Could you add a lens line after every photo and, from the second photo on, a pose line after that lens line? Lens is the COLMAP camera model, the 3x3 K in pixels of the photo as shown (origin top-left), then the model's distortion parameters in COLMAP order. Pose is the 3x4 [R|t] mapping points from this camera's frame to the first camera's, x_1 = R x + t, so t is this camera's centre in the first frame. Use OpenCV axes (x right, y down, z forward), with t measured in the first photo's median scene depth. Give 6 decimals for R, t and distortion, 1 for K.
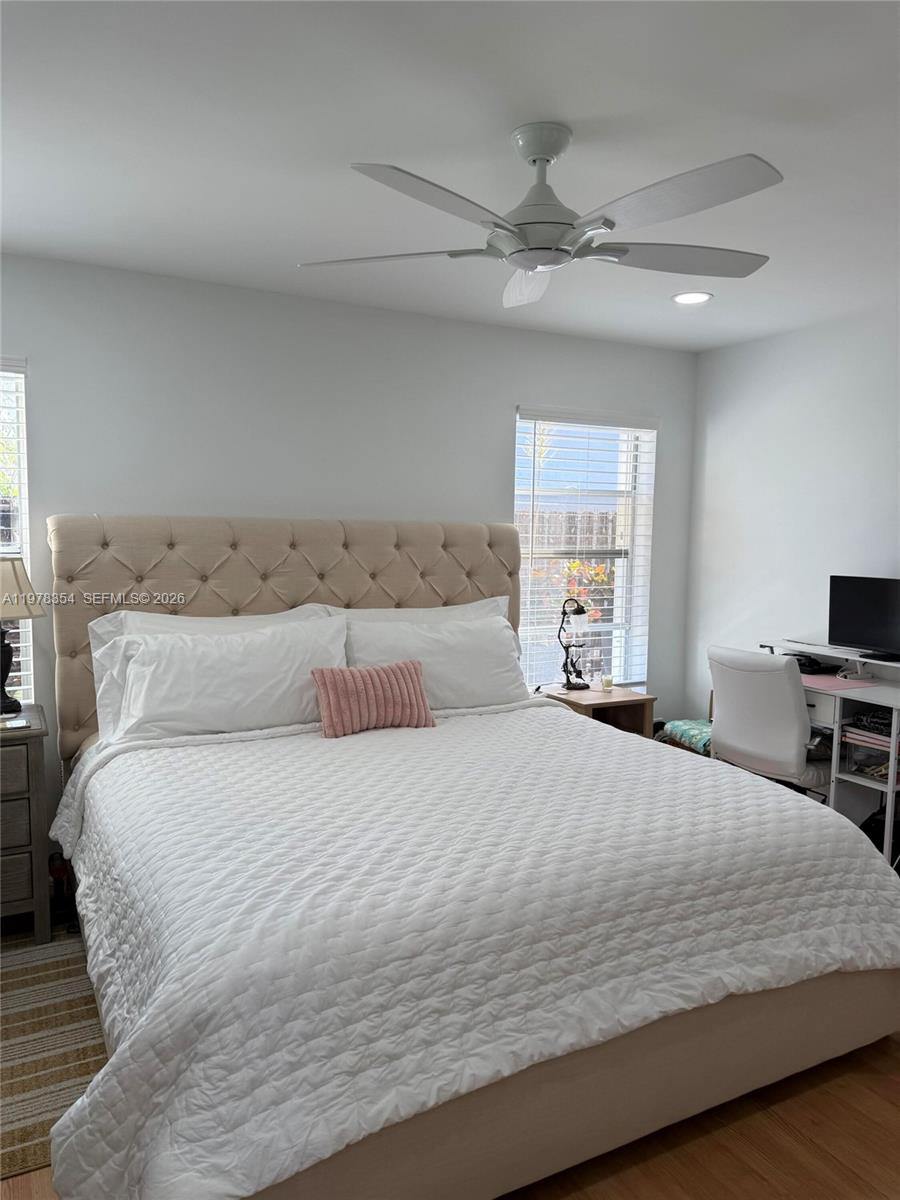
lens RADIAL K [[849.3, 0, 445.2], [0, 849.3, 608.4], [0, 0, 1]] dist [0.047243, -0.008289]
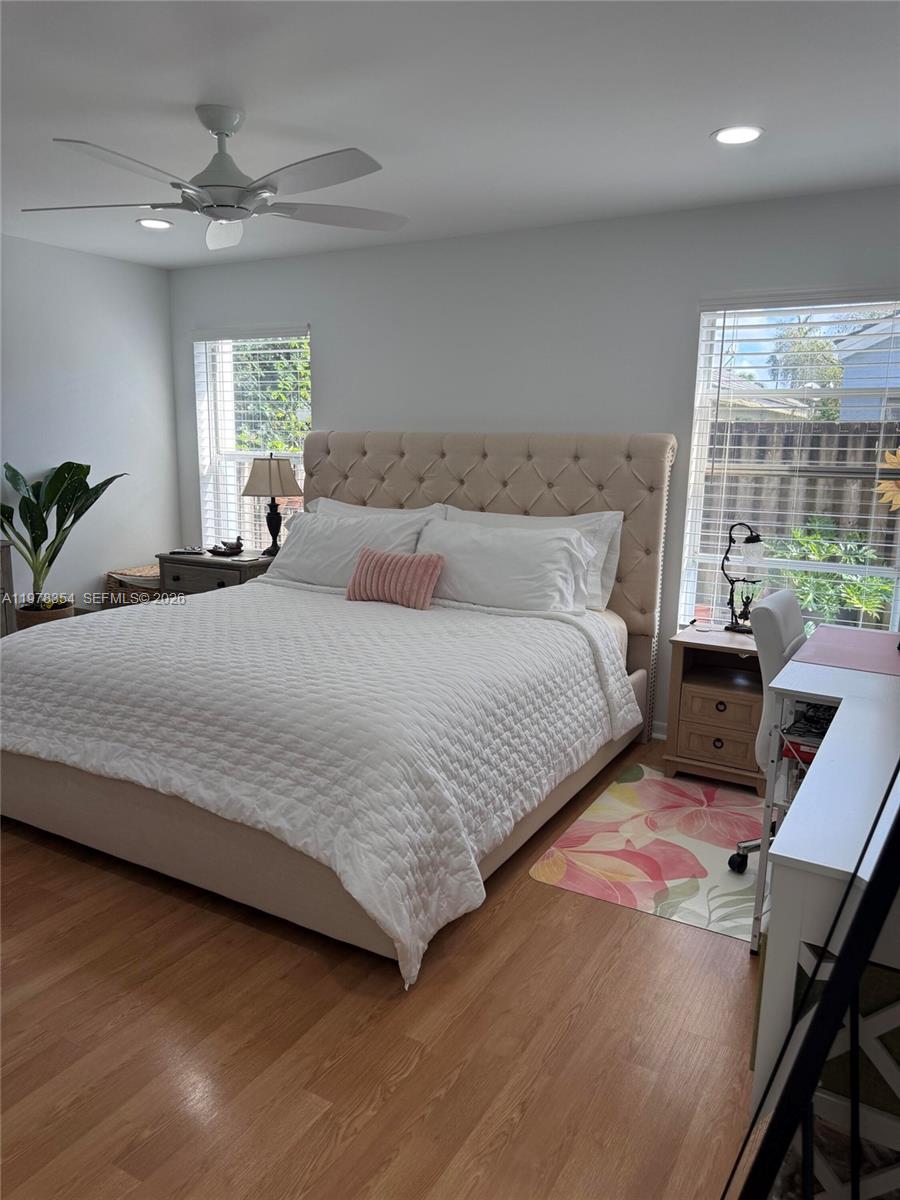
lens RADIAL K [[849.3, 0, 441.9], [0, 849.3, 594.0], [0, 0, 1]] dist [0.047243, -0.008289]
pose [[0.516334, 0.138370, -0.845135, 1.436332], [-0.091102, 0.990136, 0.106452, -0.011059], [0.851528, 0.022028, 0.523847, 0.619145]]
